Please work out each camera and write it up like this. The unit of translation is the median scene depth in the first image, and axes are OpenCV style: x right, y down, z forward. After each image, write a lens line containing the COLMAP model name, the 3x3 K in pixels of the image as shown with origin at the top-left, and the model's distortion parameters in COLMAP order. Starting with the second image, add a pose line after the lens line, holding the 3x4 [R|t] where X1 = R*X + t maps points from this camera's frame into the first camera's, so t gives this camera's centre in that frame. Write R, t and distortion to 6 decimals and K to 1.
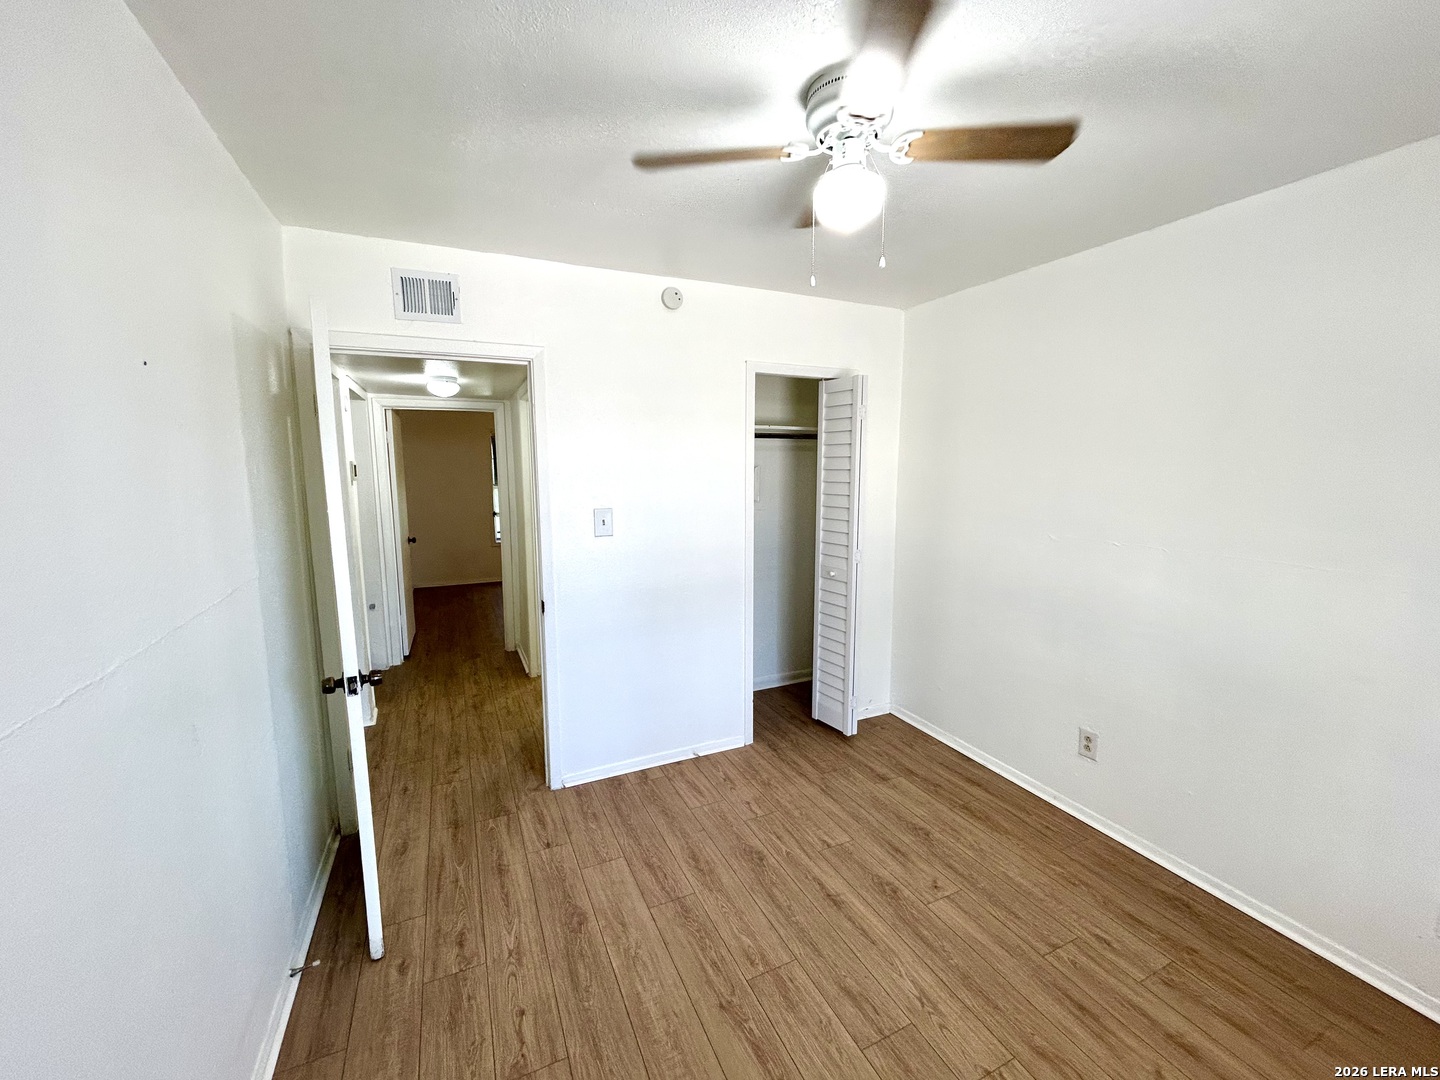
lens RADIAL K [[580.5, 0, 720.0], [0, 580.5, 540.0], [0, 0, 1]] dist [0.029778, 0.000010]
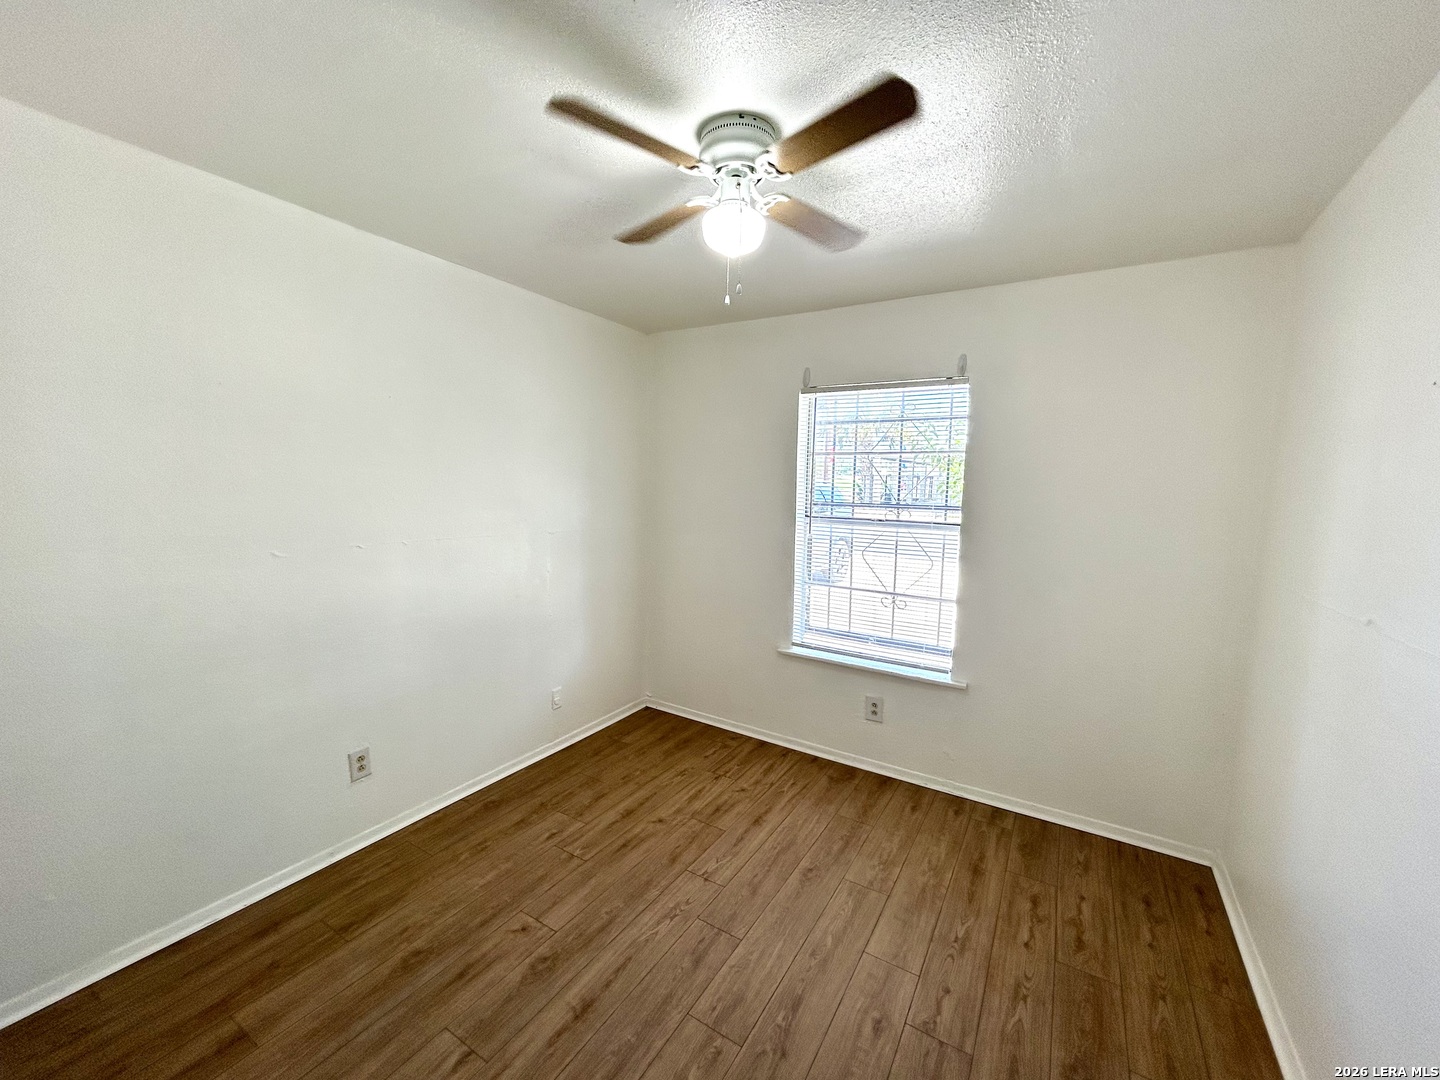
lens RADIAL K [[580.5, 0, 720.0], [0, 580.5, 540.0], [0, 0, 1]] dist [0.029778, 0.000010]
pose [[-0.544411, -0.098077, 0.833065, -0.528772], [0.078579, 0.982811, 0.167059, -0.139838], [-0.835130, 0.156410, -0.527346, 1.196834]]
